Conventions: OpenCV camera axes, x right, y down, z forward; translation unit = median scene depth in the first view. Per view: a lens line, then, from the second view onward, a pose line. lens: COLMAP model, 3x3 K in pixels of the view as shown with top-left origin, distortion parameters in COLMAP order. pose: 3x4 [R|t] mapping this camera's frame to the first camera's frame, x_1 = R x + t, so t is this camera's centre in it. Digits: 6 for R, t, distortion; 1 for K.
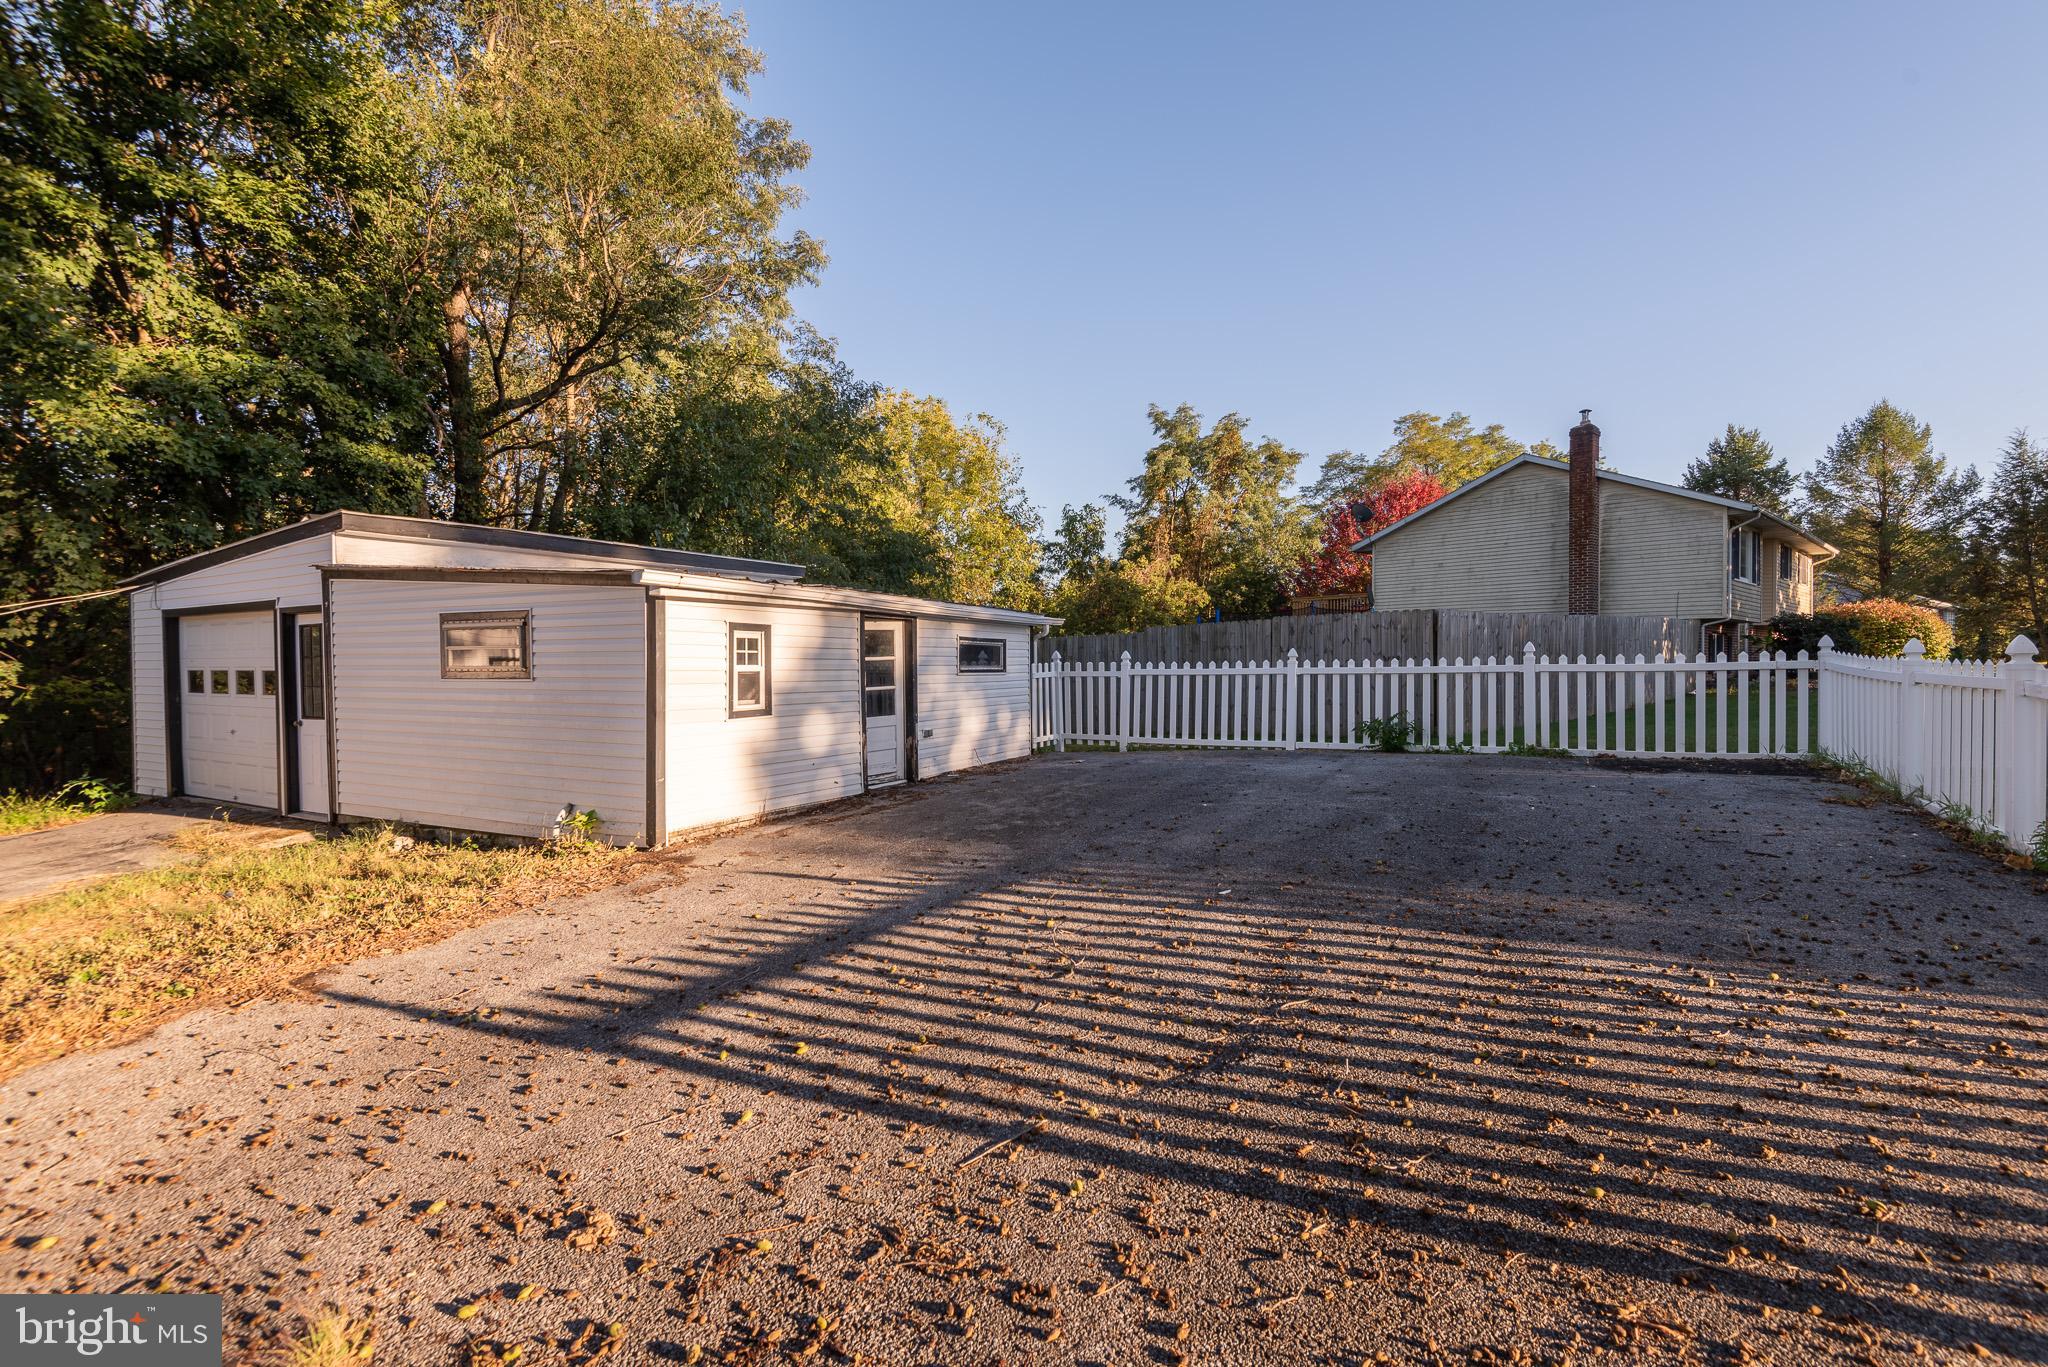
lens RADIAL K [[919.2, 0, 1024.0], [0, 919.2, 683.5], [0, 0, 1]] dist [-0.000331, -0.000086]
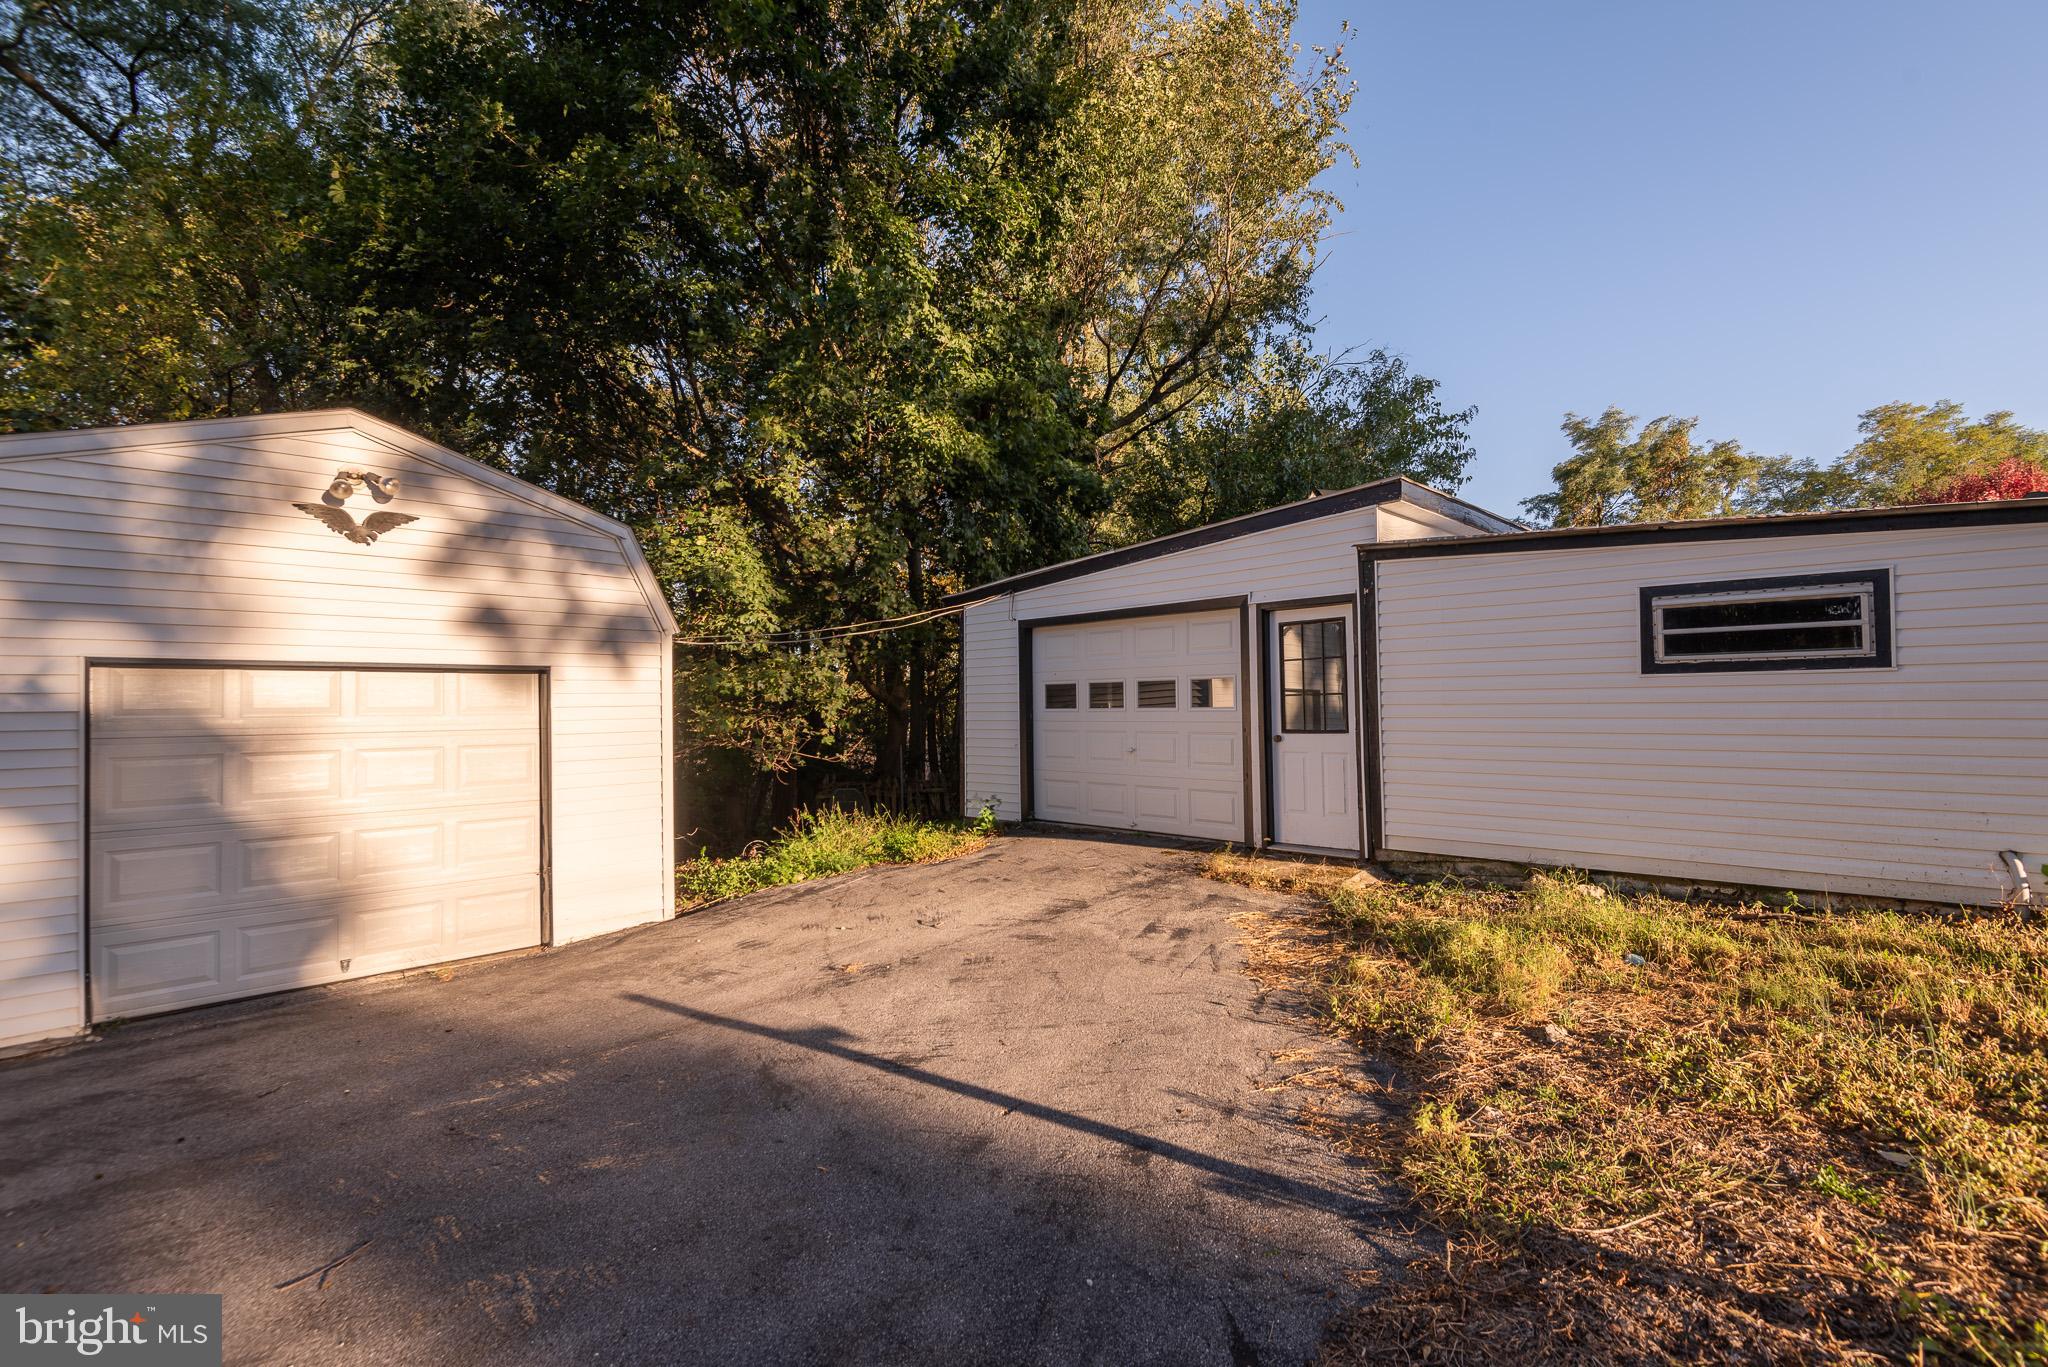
lens RADIAL K [[939.1, 0, 1024.0], [0, 939.1, 683.5], [0, 0, 1]] dist [-0.057839, -0.000041]
pose [[0.941077, -0.004105, -0.338167, -0.569989], [-0.012001, 0.998891, -0.045524, 0.026776], [0.337979, 0.046900, 0.939984, 0.092784]]
